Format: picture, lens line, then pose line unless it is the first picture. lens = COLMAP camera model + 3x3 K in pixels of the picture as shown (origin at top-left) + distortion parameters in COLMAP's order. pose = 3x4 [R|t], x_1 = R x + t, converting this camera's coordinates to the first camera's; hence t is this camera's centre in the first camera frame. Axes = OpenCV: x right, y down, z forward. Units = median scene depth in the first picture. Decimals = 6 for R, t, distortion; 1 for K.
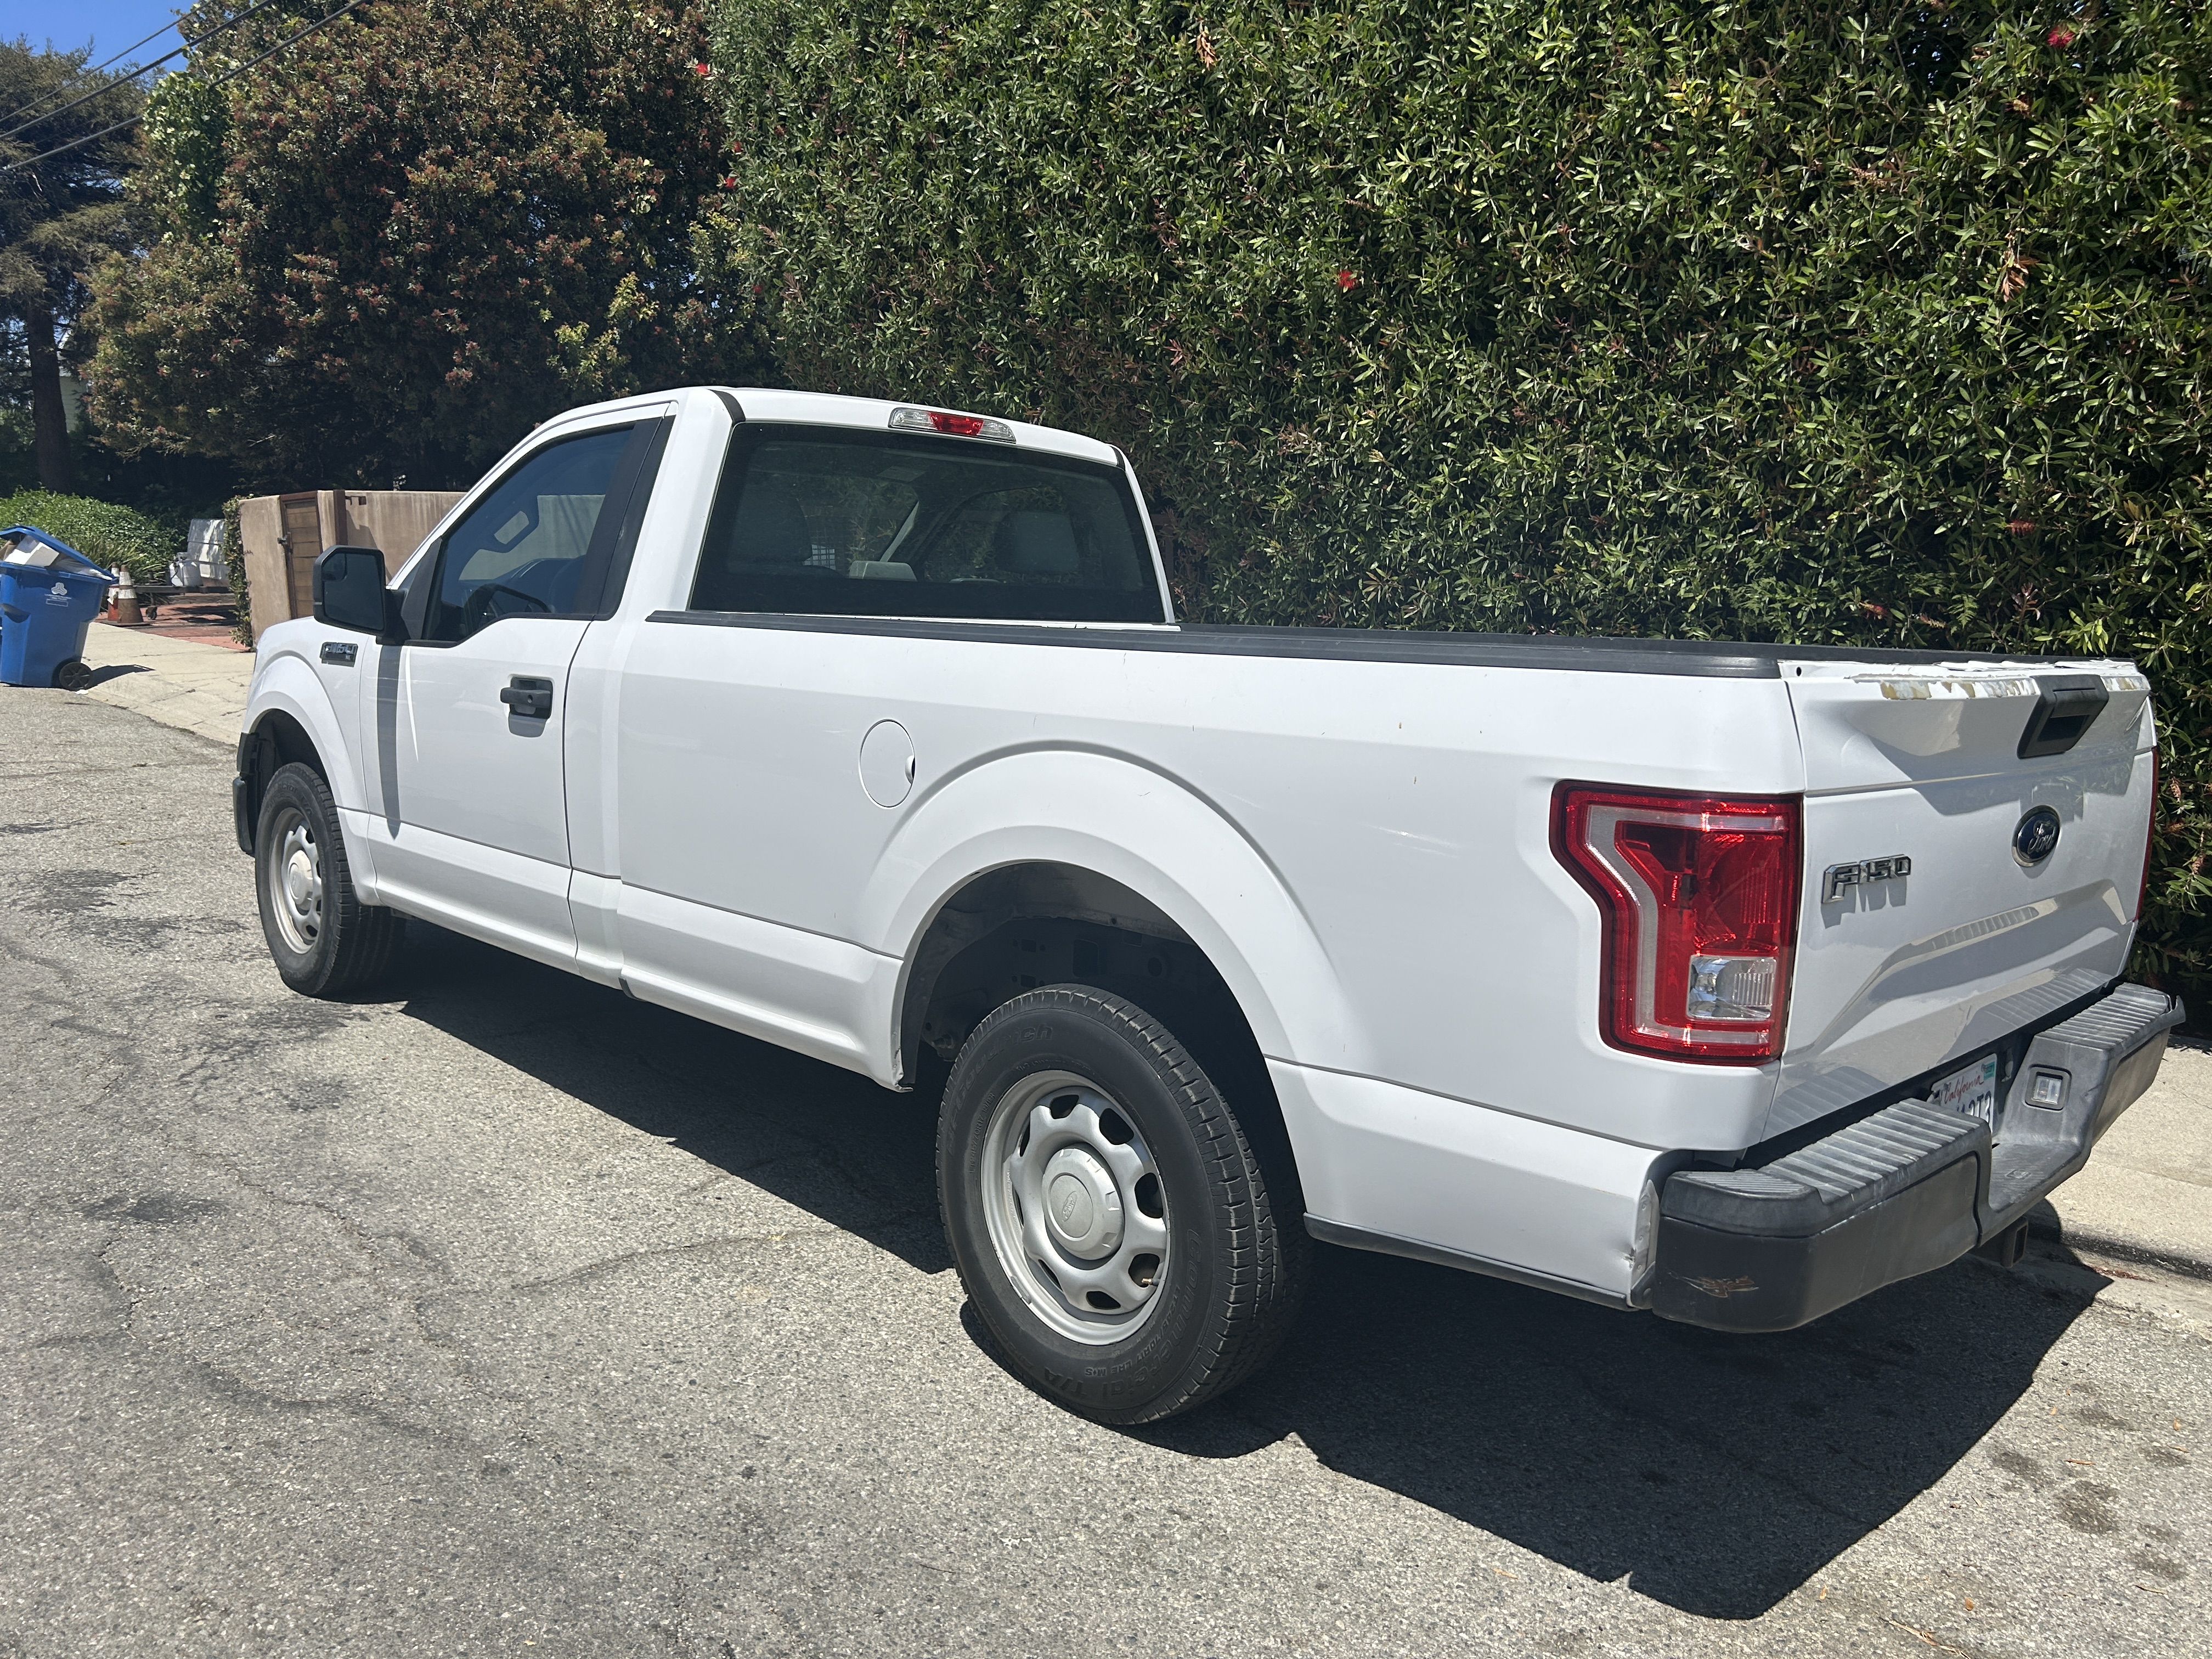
lens RADIAL K [[1703.9, 0, 1112.9], [0, 1703.9, 828.3], [0, 0, 1]] dist [0.015259, -0.028386]
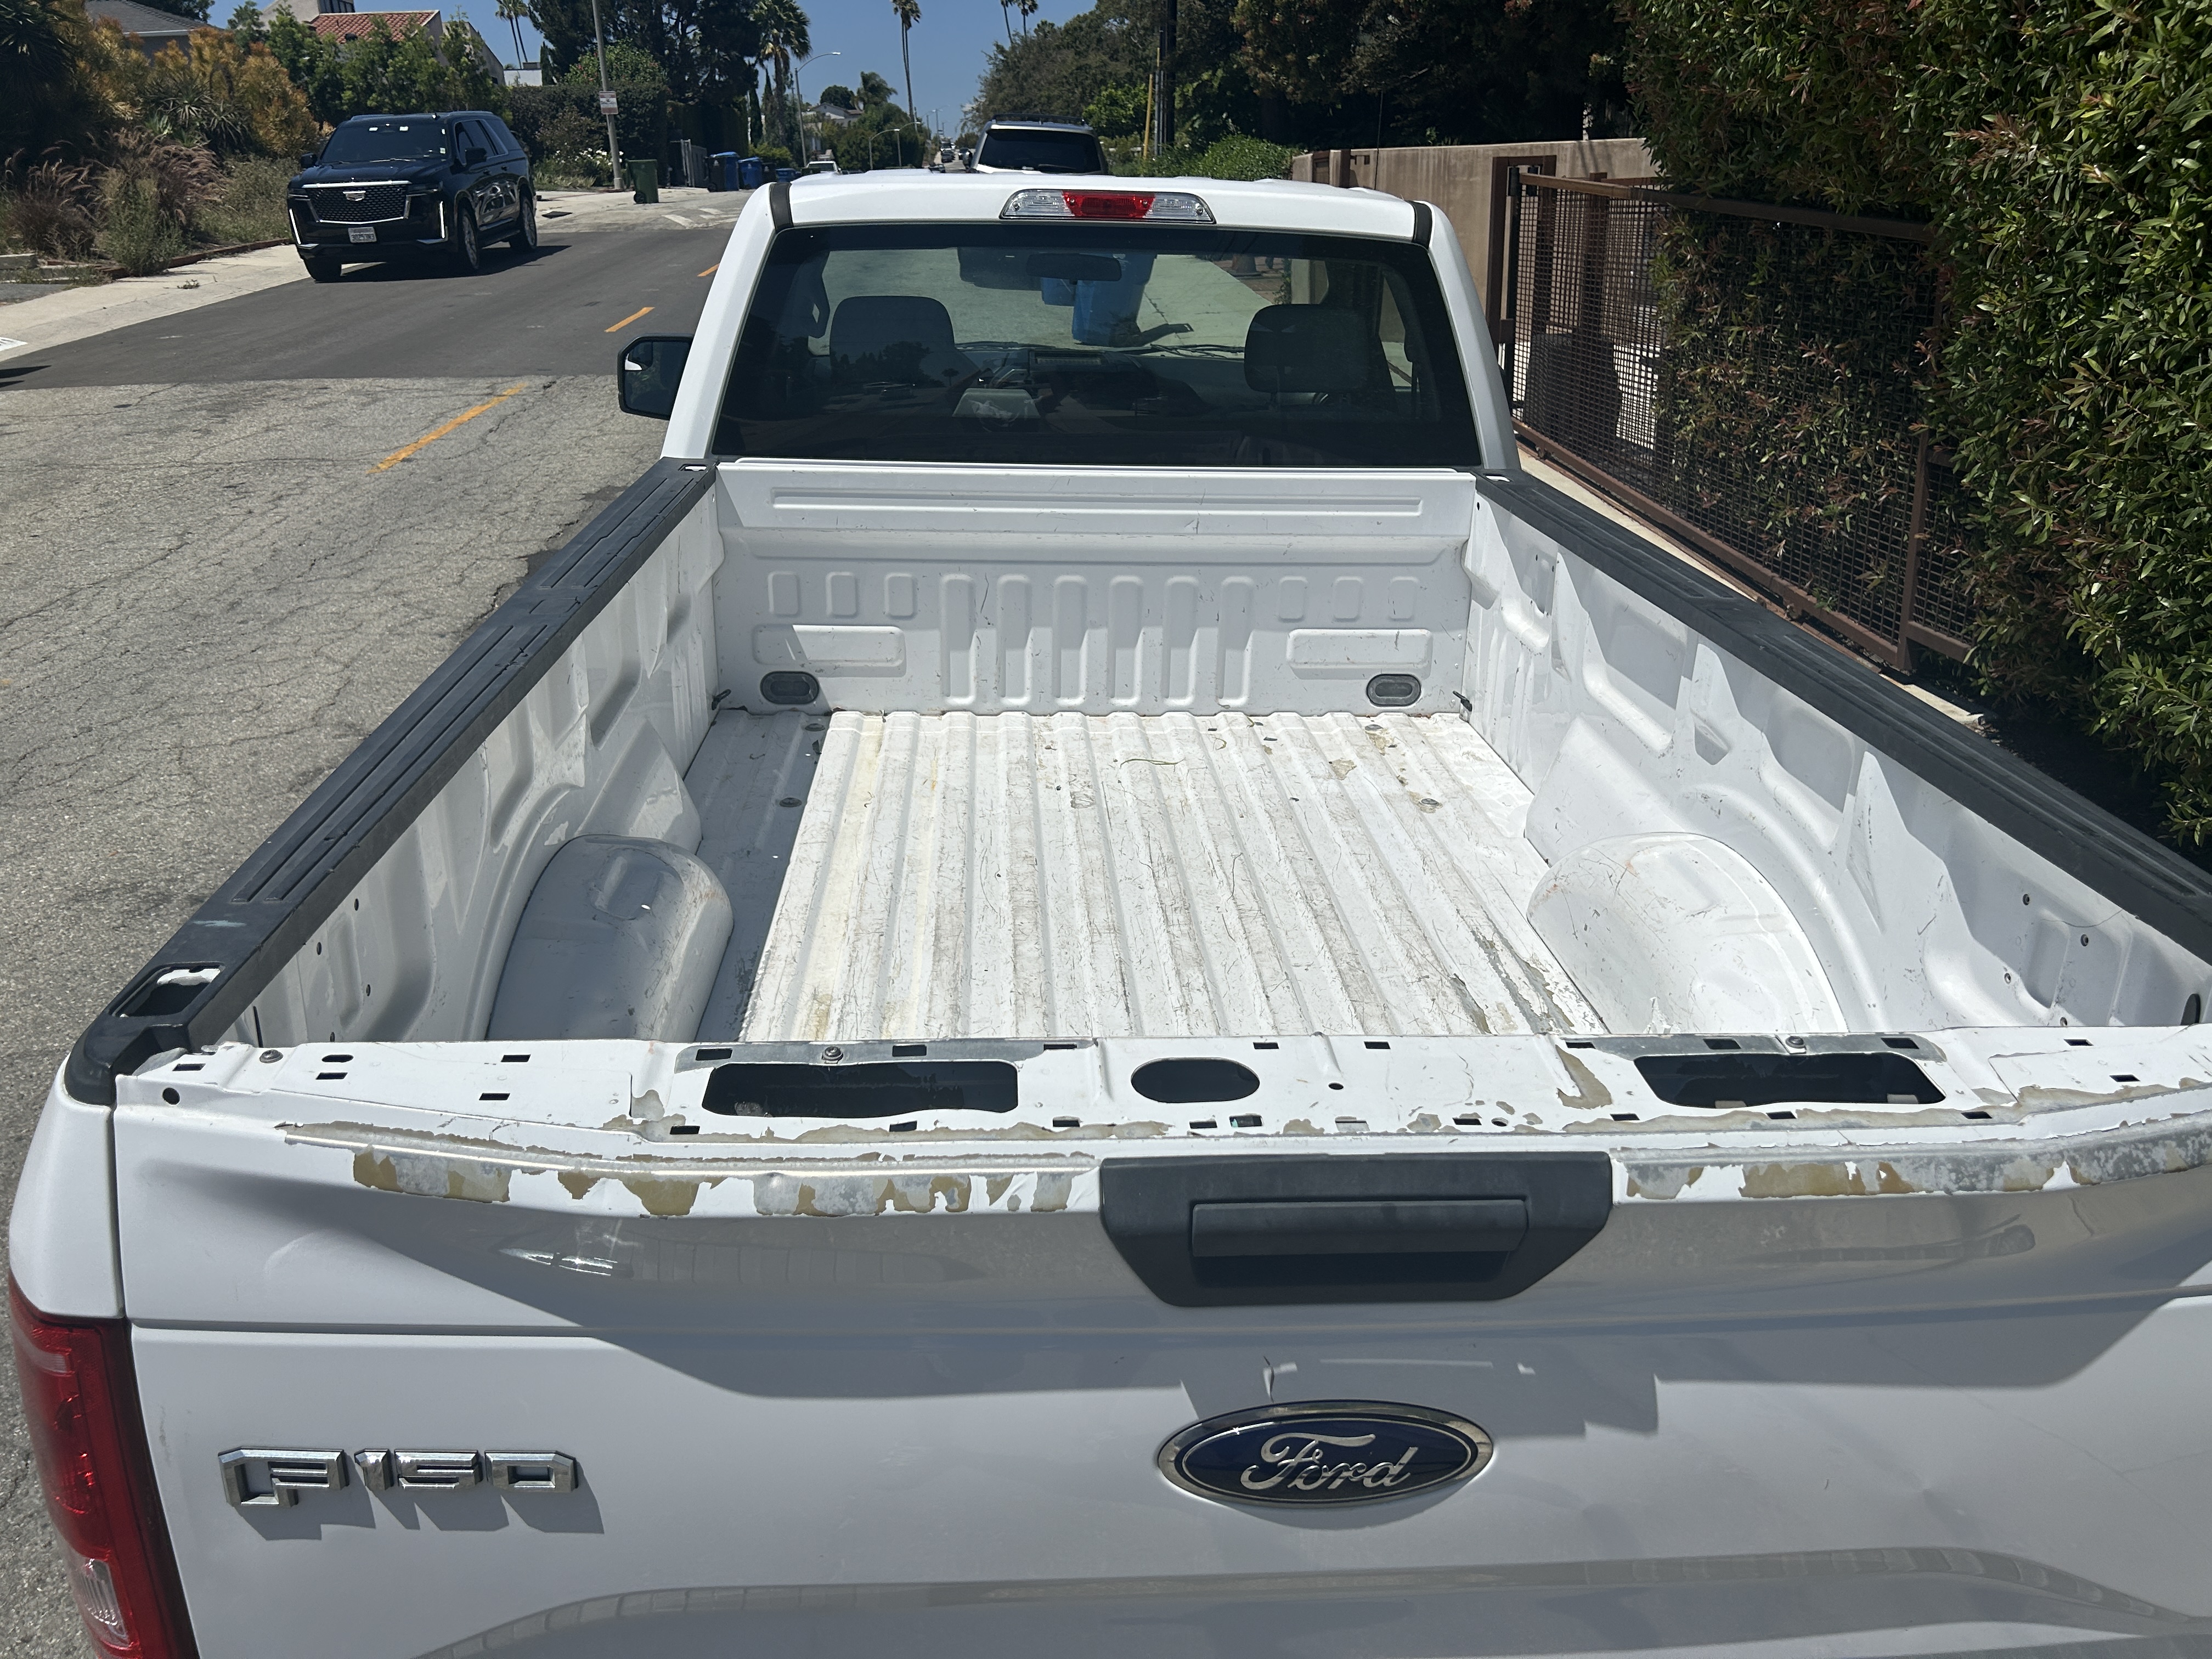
lens RADIAL K [[1703.9, 0, 1101.8], [0, 1703.9, 817.1], [0, 0, 1]] dist [0.015259, -0.028386]
pose [[0.748840, 0.221057, -0.624798, 0.439206], [-0.085350, 0.967050, 0.239853, -0.153184], [0.657232, -0.126285, 0.743033, 0.392166]]
